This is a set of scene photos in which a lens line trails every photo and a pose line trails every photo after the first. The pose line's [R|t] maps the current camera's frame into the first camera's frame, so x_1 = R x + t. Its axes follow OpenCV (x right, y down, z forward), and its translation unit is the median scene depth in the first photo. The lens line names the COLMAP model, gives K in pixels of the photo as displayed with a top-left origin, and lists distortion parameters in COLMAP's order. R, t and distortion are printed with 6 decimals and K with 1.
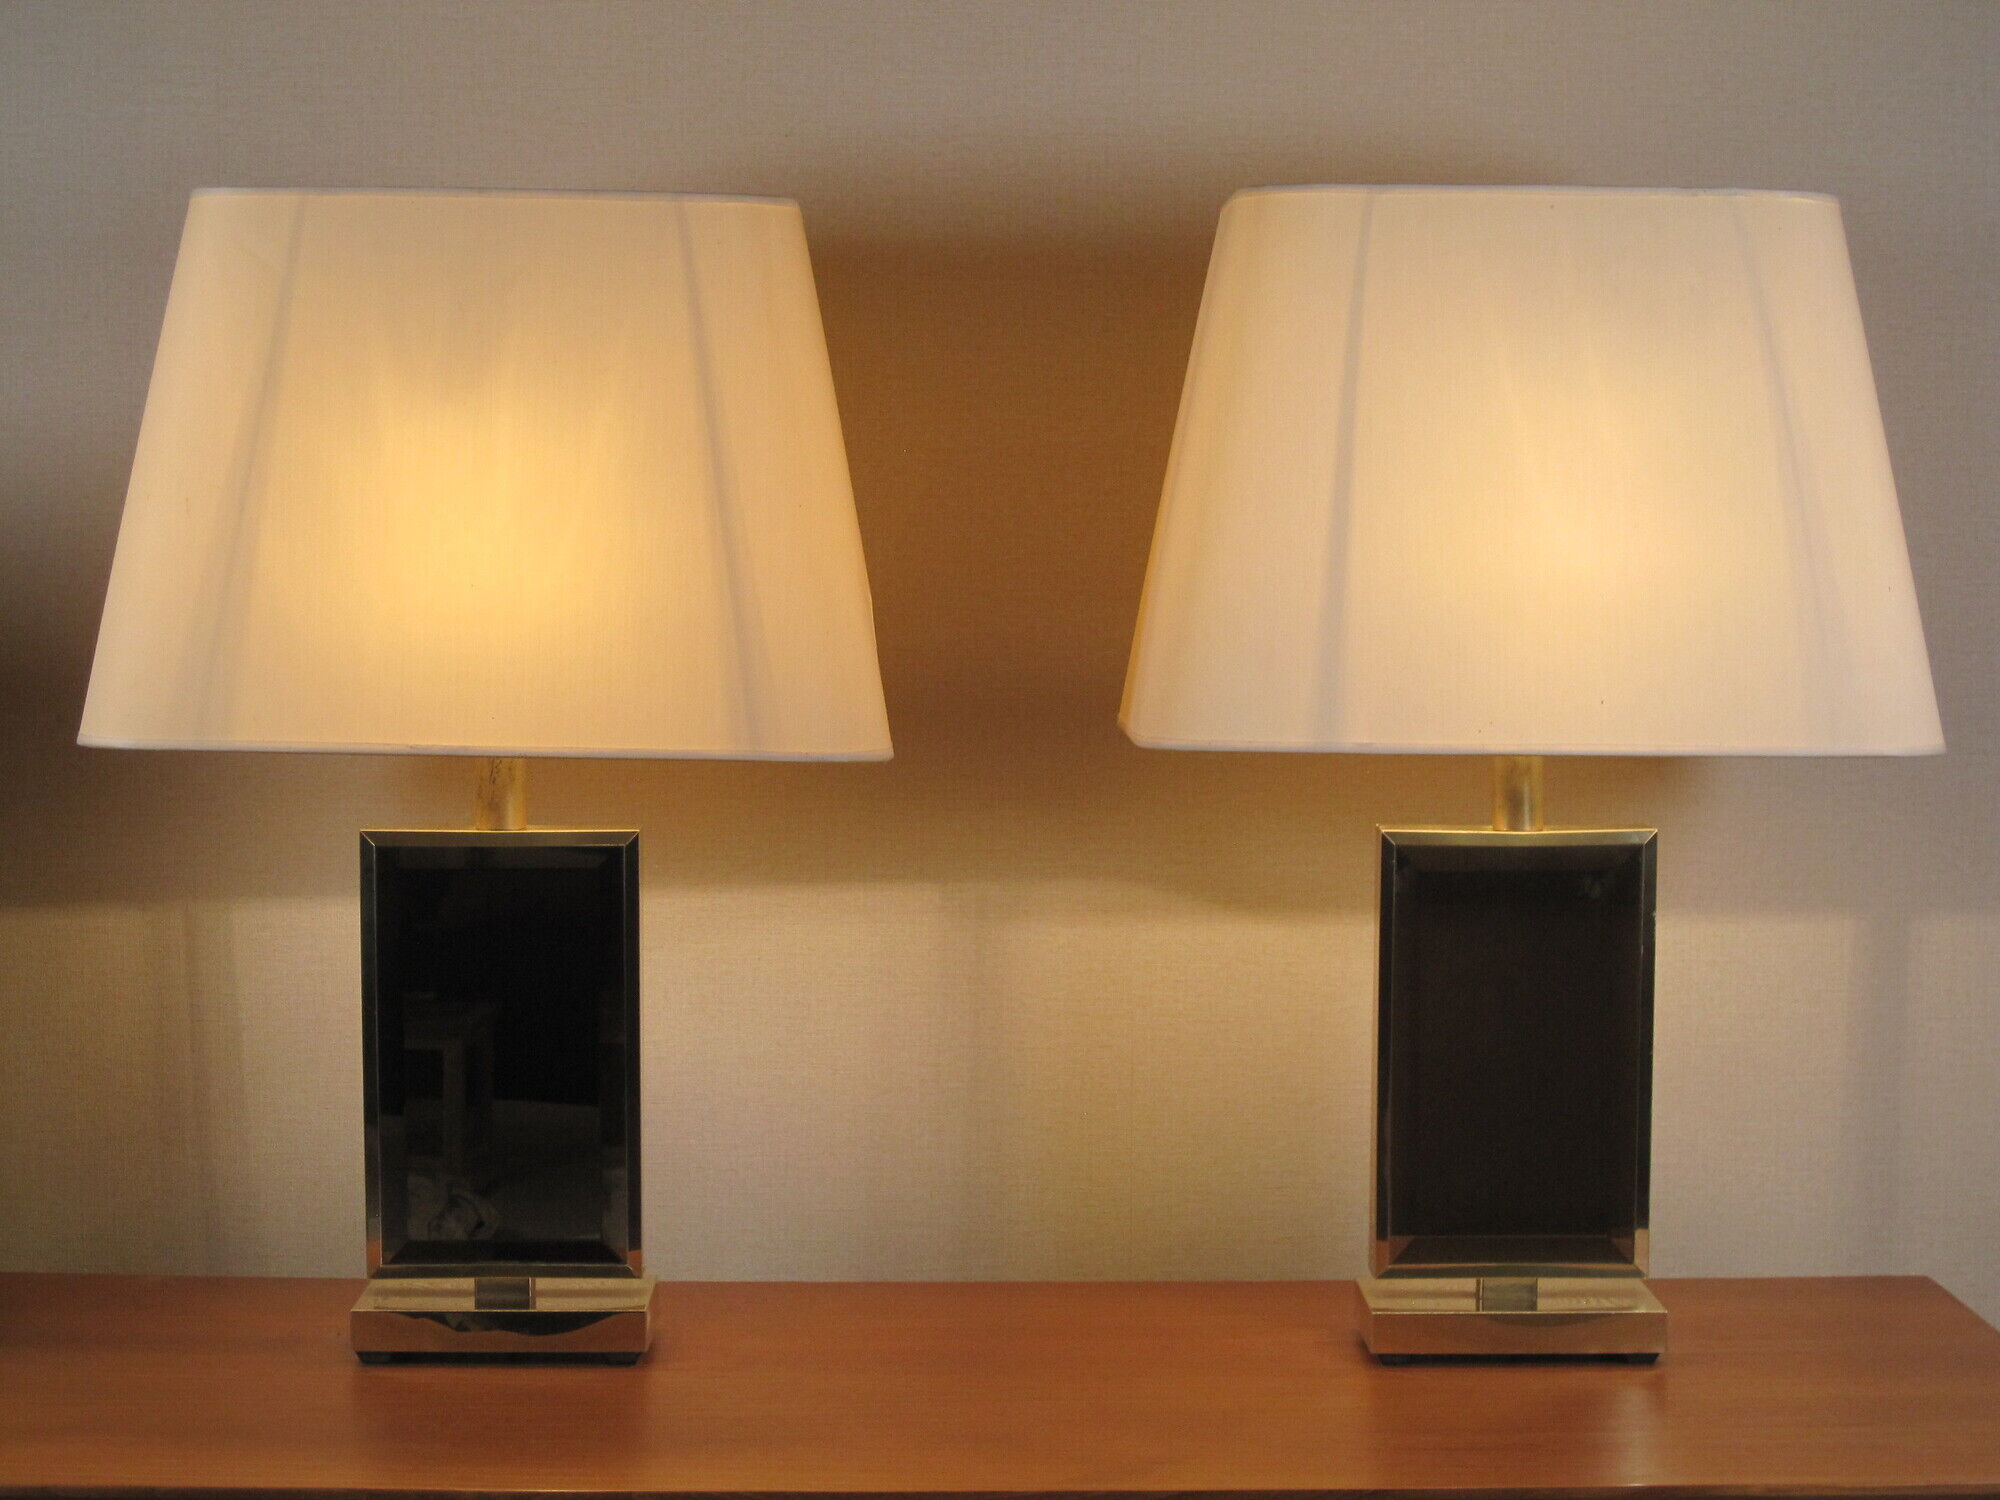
lens RADIAL K [[3806.9, 0, 1000.0], [0, 3806.9, 750.0], [0, 0, 1]] dist [0.001144, -0.010620]
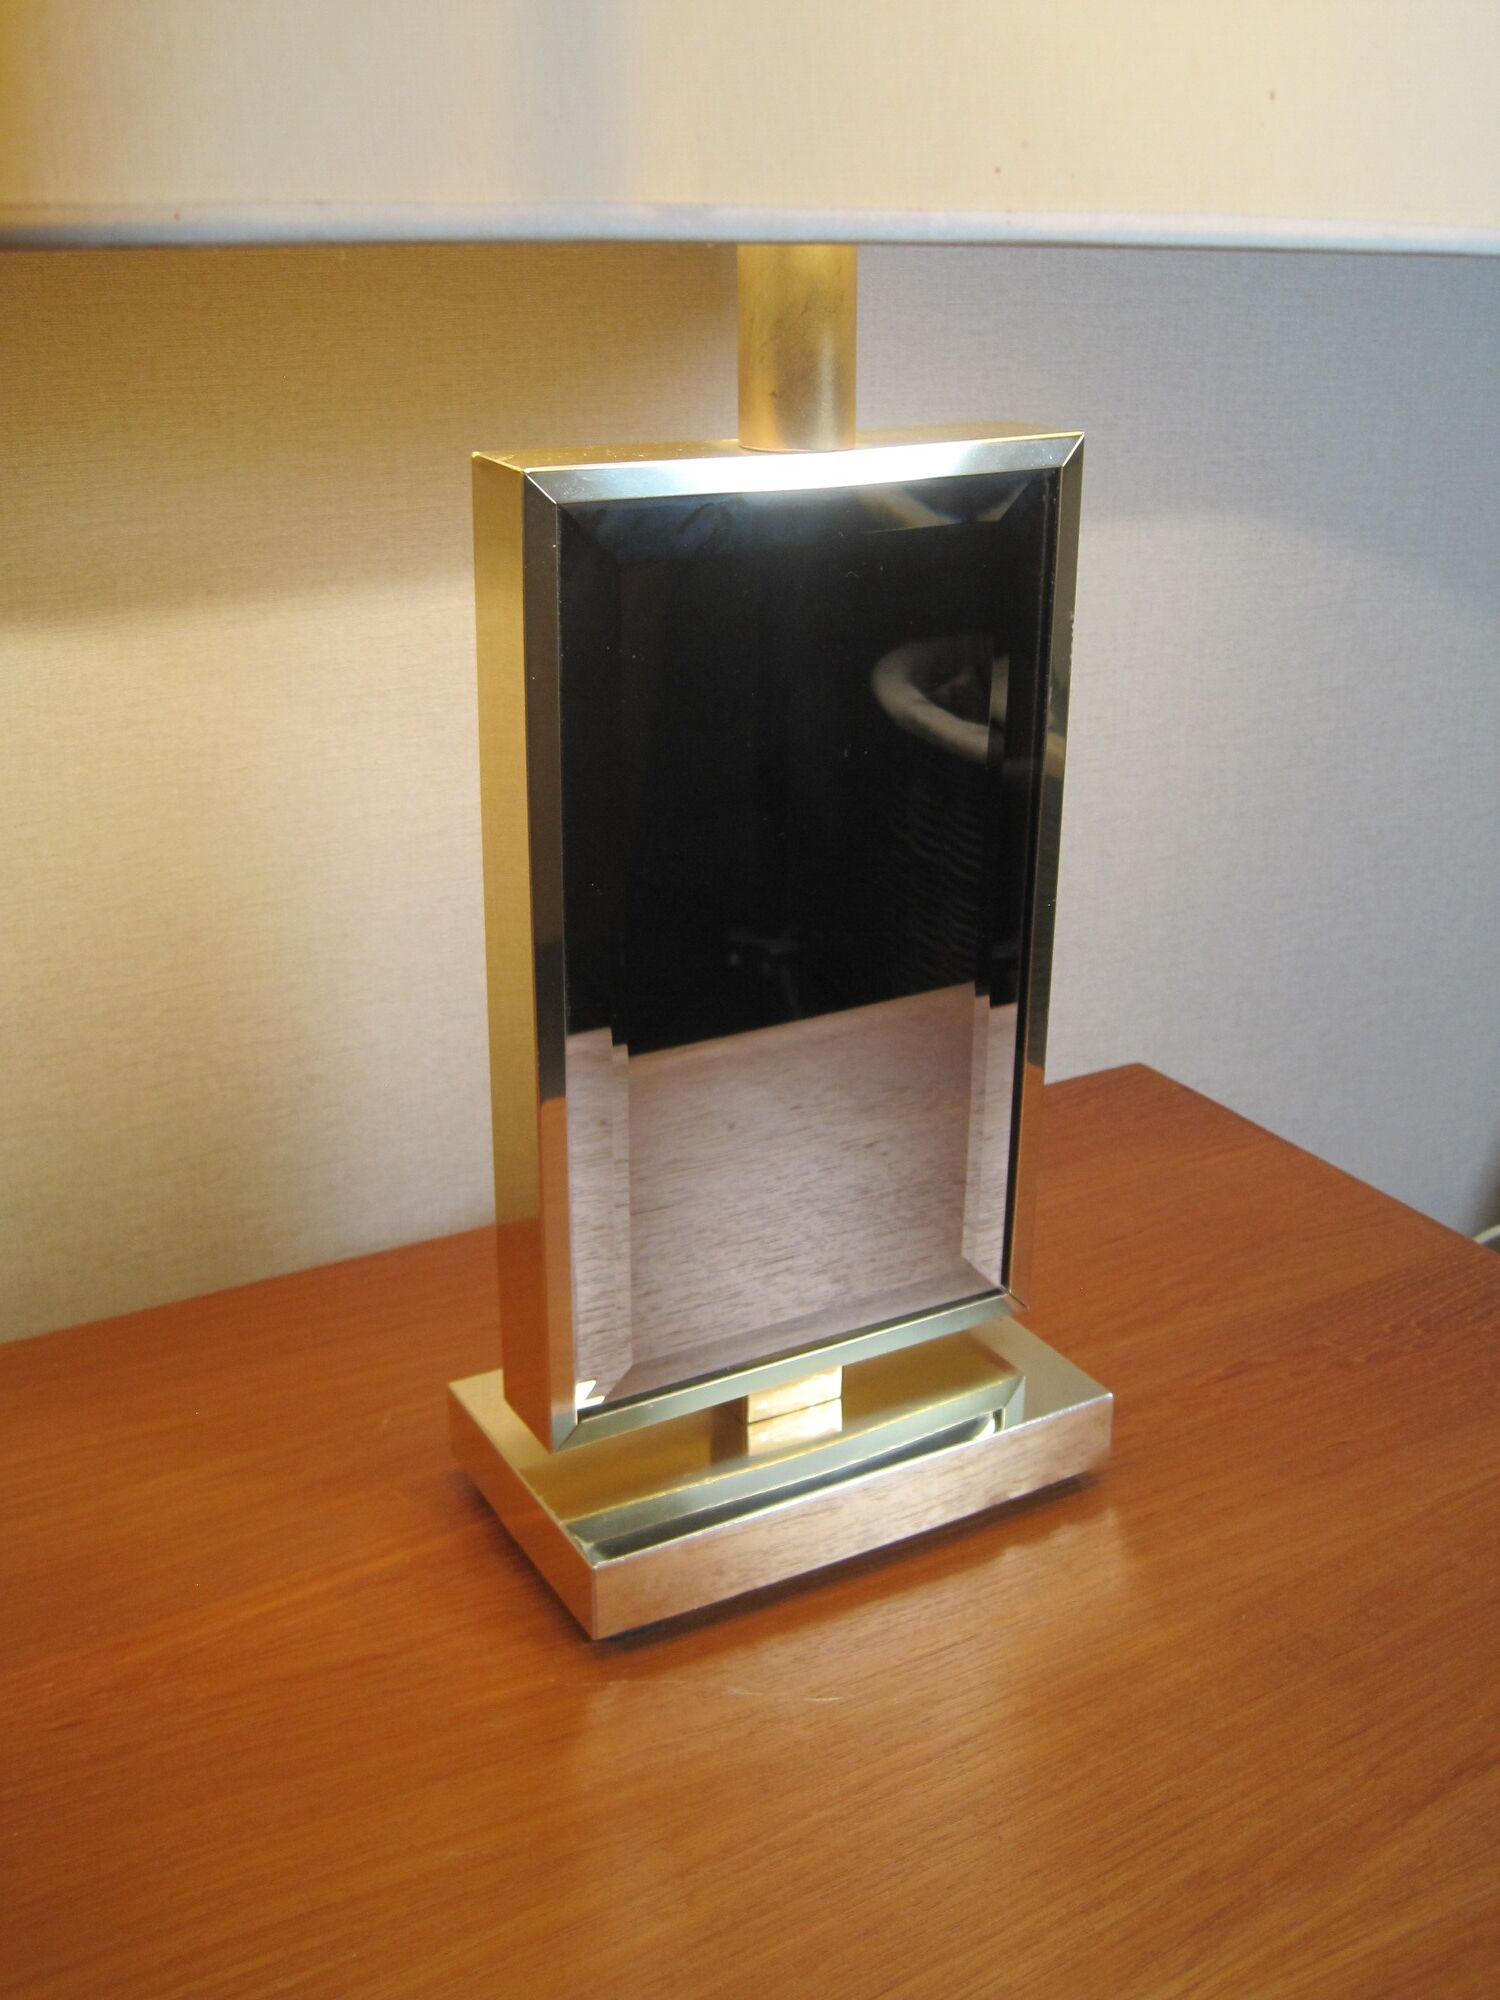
lens RADIAL K [[2047.3, 0, 750.0], [0, 2047.3, 1000.0], [0, 0, 1]] dist [-0.121702, 0.011846]
pose [[0.873072, -0.178494, 0.453746, 0.016212], [0.027567, 0.947167, 0.319553, 0.006838], [-0.486811, -0.266484, 0.831866, 0.798962]]
